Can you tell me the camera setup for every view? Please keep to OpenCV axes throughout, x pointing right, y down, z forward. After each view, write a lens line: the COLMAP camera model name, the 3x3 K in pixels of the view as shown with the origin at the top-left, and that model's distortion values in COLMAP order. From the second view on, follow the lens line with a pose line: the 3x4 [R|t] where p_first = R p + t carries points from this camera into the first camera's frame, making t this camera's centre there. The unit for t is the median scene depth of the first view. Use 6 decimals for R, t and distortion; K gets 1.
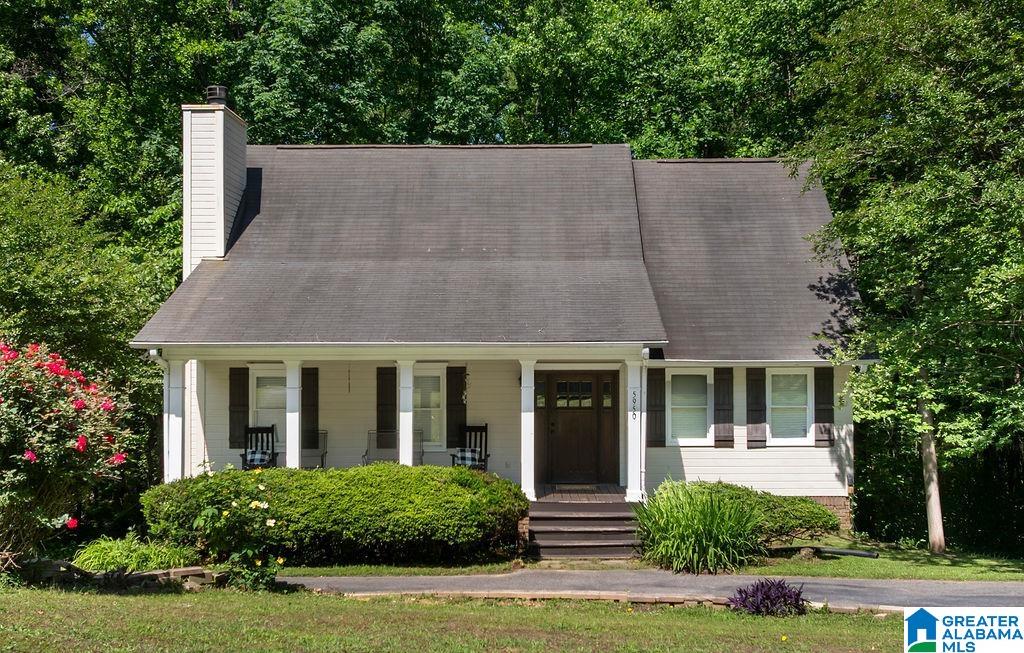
lens RADIAL K [[991.4, 0, 512.0], [0, 991.4, 326.5], [0, 0, 1]] dist [0.003294, 0.002929]
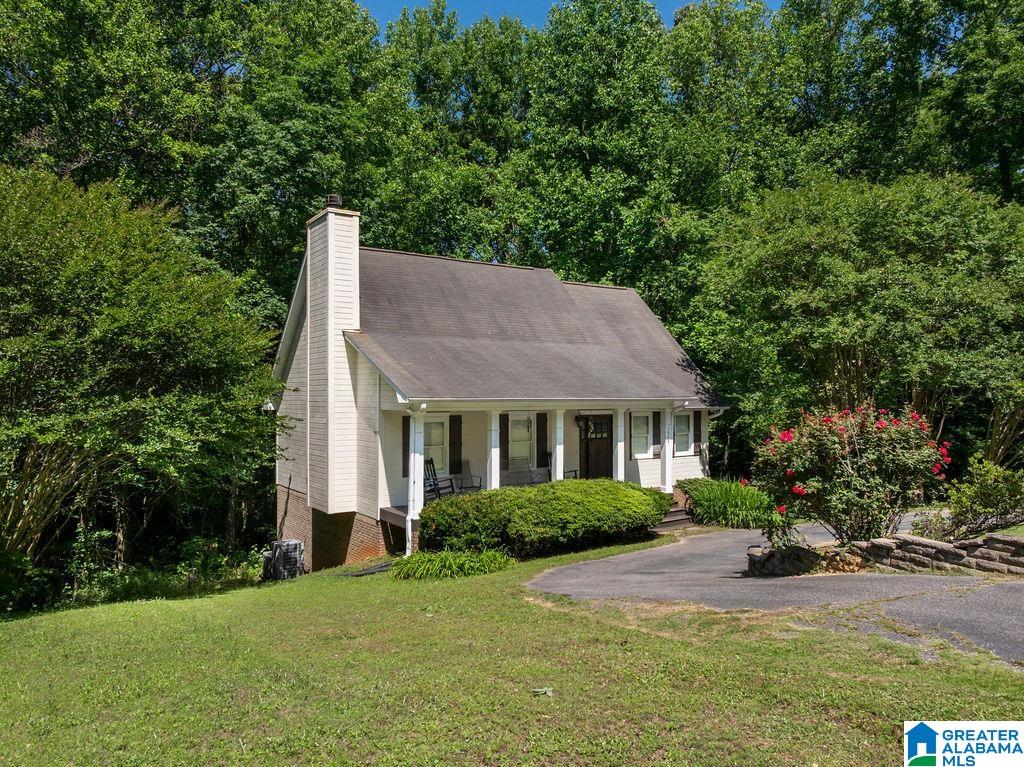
lens RADIAL K [[708.2, 0, 512.0], [0, 708.2, 383.5], [0, 0, 1]] dist [-0.027407, 0.000194]
pose [[0.817581, 0.007791, 0.575760, -0.690370], [-0.003226, 0.999955, -0.008950, 0.004724], [-0.575804, 0.005460, 0.817570, 0.152643]]
